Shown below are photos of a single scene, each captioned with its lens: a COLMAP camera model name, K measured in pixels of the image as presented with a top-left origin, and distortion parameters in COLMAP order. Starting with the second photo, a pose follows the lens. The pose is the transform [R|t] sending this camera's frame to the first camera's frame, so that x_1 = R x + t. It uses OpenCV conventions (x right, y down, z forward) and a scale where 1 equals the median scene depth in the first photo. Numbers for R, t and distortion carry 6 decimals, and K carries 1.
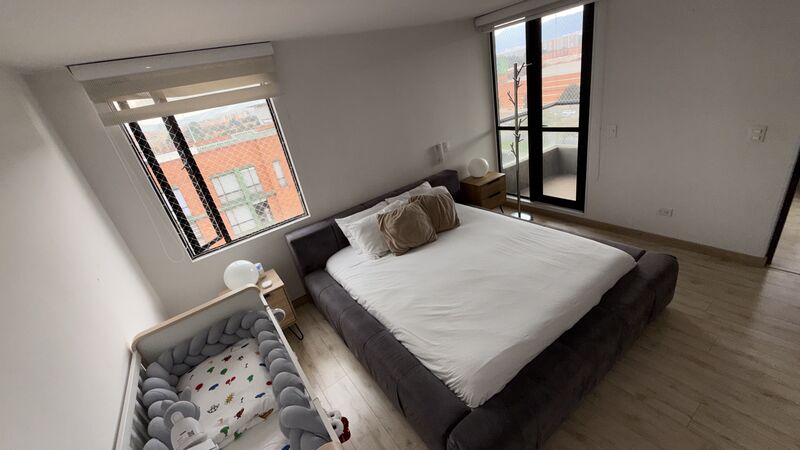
lens RADIAL K [[319.1, 0, 399.0], [0, 319.1, 227.2], [0, 0, 1]] dist [0.001860, 0.000747]
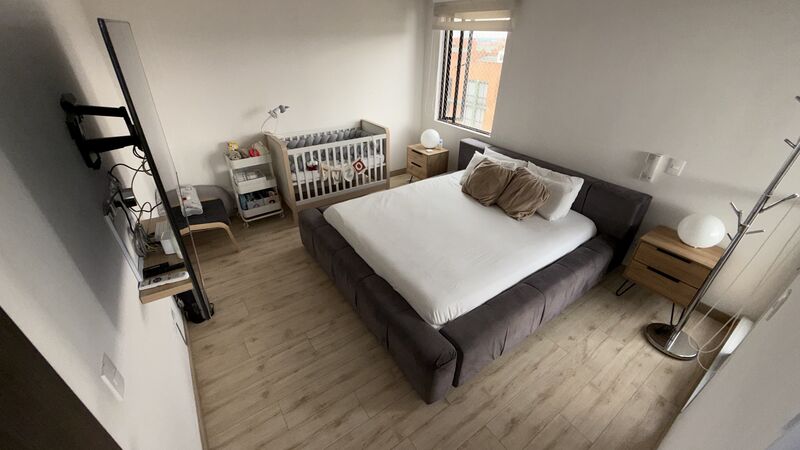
lens RADIAL K [[319.1, 0, 395.7], [0, 319.1, 221.7], [0, 0, 1]] dist [0.001860, 0.000747]
pose [[-0.009845, 0.657150, -0.753695, 1.006309], [-0.431152, 0.677280, 0.596155, -0.451718], [0.902226, 0.330826, 0.276664, 0.495253]]
